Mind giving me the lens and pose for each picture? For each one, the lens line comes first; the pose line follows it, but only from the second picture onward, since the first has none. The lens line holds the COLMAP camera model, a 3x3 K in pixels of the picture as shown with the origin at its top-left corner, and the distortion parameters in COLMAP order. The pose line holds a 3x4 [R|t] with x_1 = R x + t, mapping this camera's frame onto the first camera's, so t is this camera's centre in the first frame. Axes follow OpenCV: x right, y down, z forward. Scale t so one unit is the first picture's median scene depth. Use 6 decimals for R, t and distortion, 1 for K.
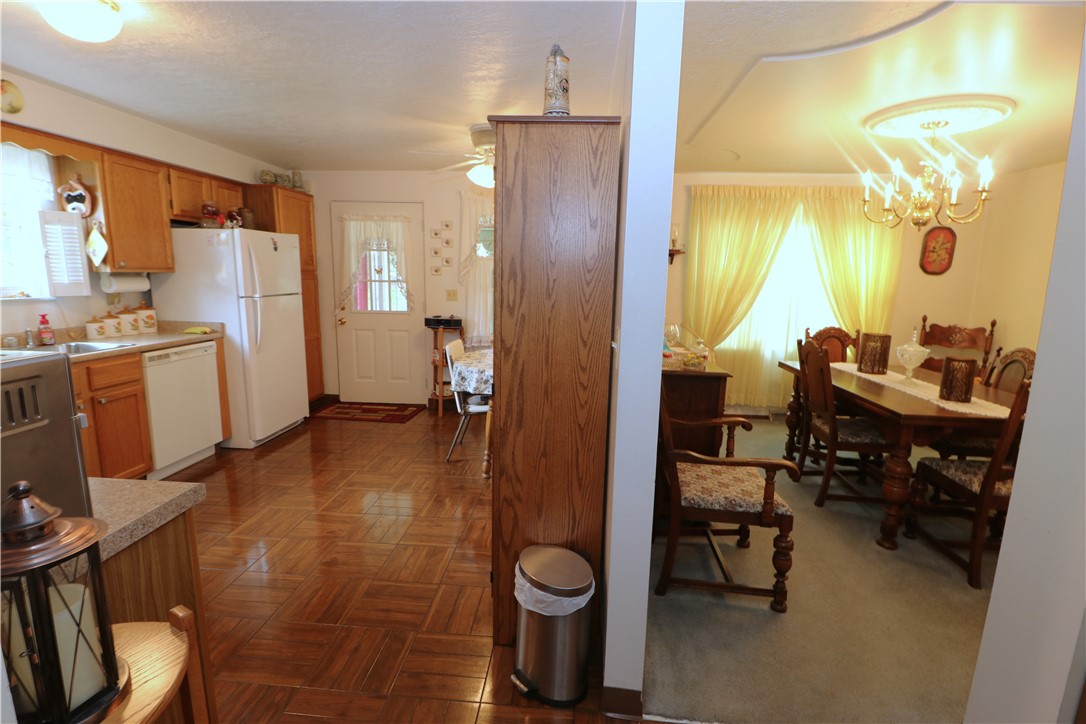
lens RADIAL K [[510.7, 0, 553.4], [0, 510.7, 370.0], [0, 0, 1]] dist [-0.002672, -0.011539]
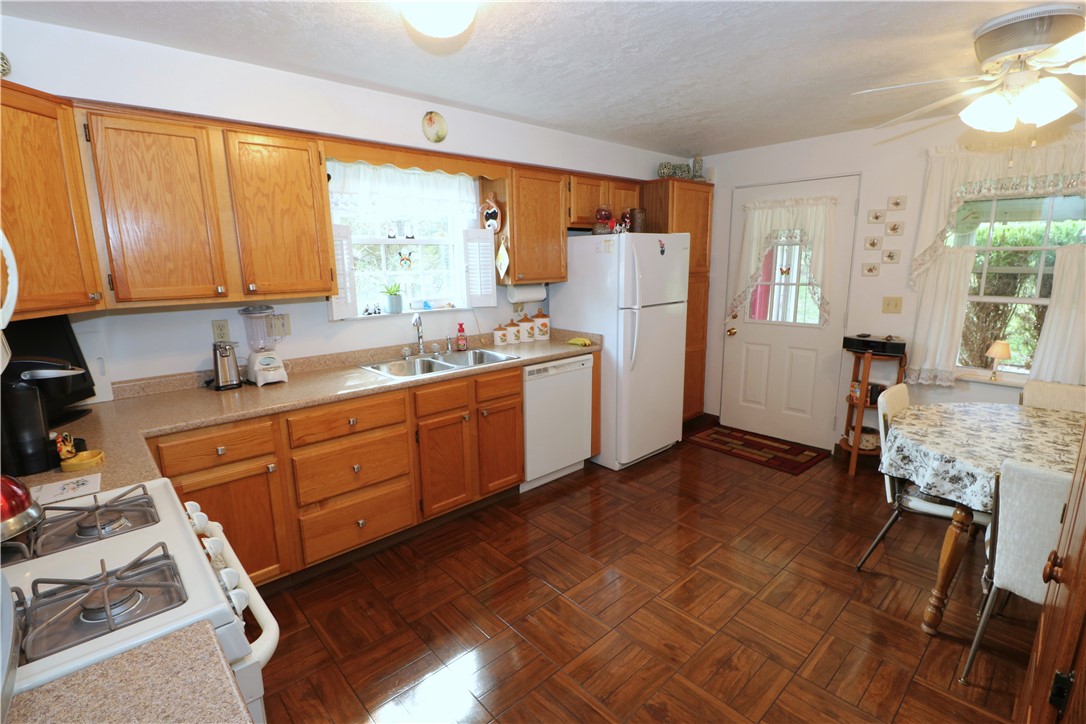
lens RADIAL K [[510.7, 0, 542.3], [0, 510.7, 359.9], [0, 0, 1]] dist [-0.002672, -0.011539]
pose [[0.718643, 0.102355, -0.687805, -0.077063], [-0.094720, 0.994297, 0.048998, -0.080929], [0.688897, 0.029937, 0.724240, 0.241210]]
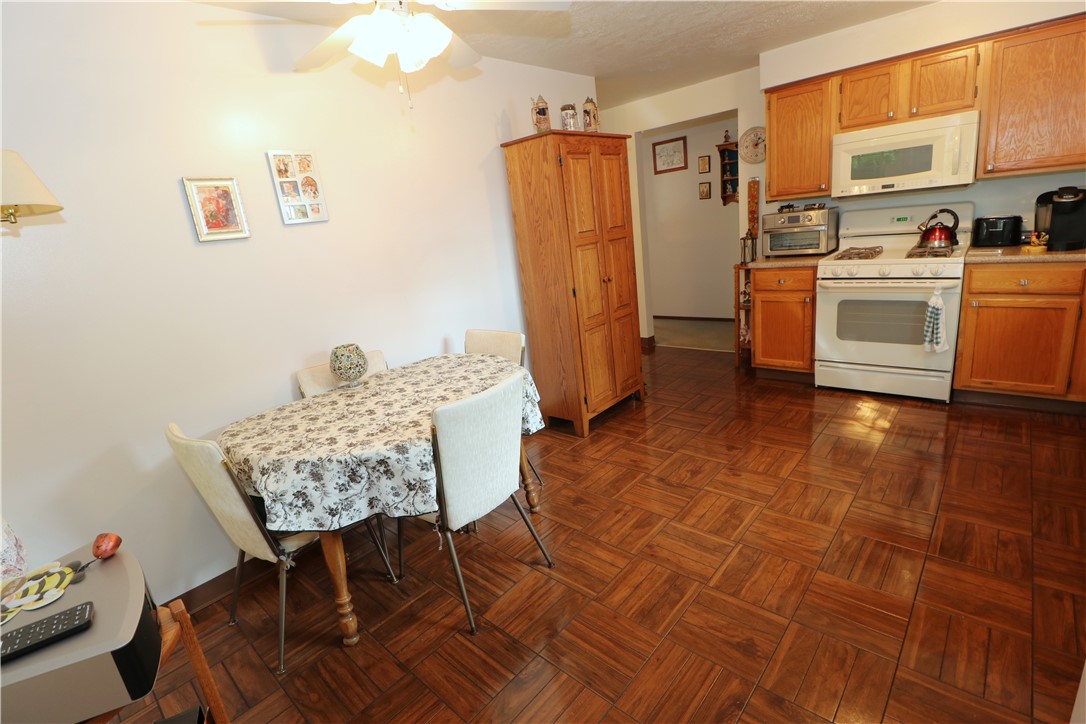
lens RADIAL K [[510.7, 0, 547.7], [0, 510.7, 355.4], [0, 0, 1]] dist [-0.002672, -0.011539]
pose [[-0.782819, -0.089992, 0.615708, -0.524948], [0.209298, 0.893754, 0.396735, -0.248759], [-0.585995, 0.439438, -0.680812, 1.273879]]
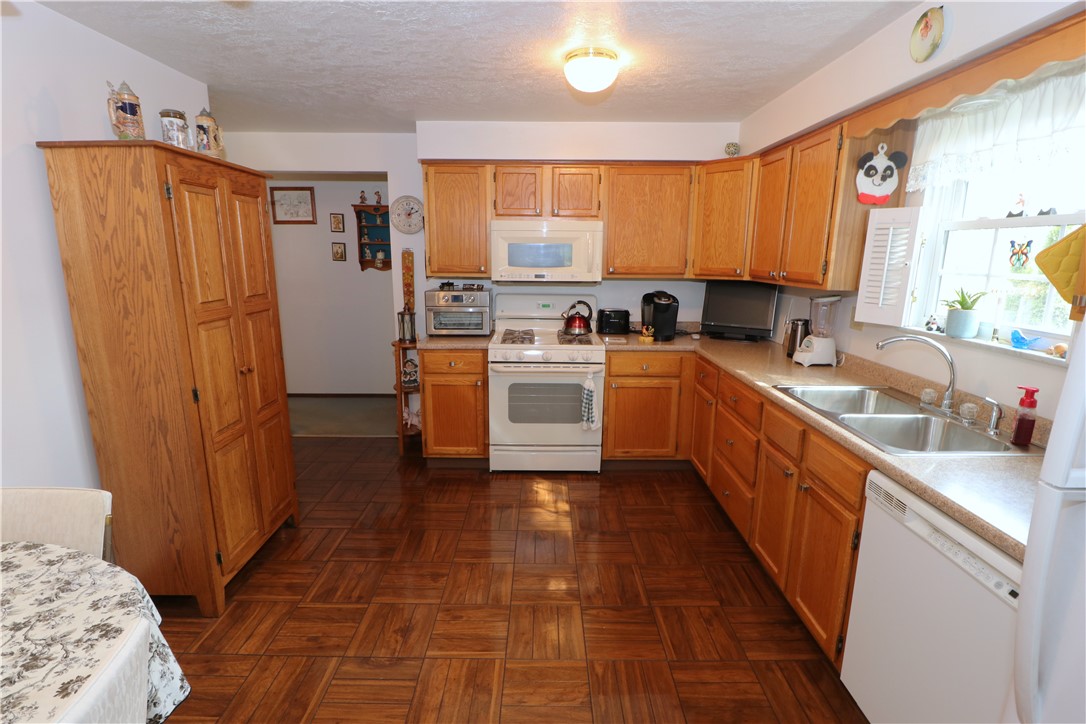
lens RADIAL K [[510.7, 0, 545.7], [0, 510.7, 358.2], [0, 0, 1]] dist [-0.002672, -0.011539]
pose [[-0.997012, -0.016189, -0.075525, -0.363268], [-0.043192, 0.927480, 0.371370, -0.249100], [0.064036, 0.373522, -0.925408, 1.138469]]
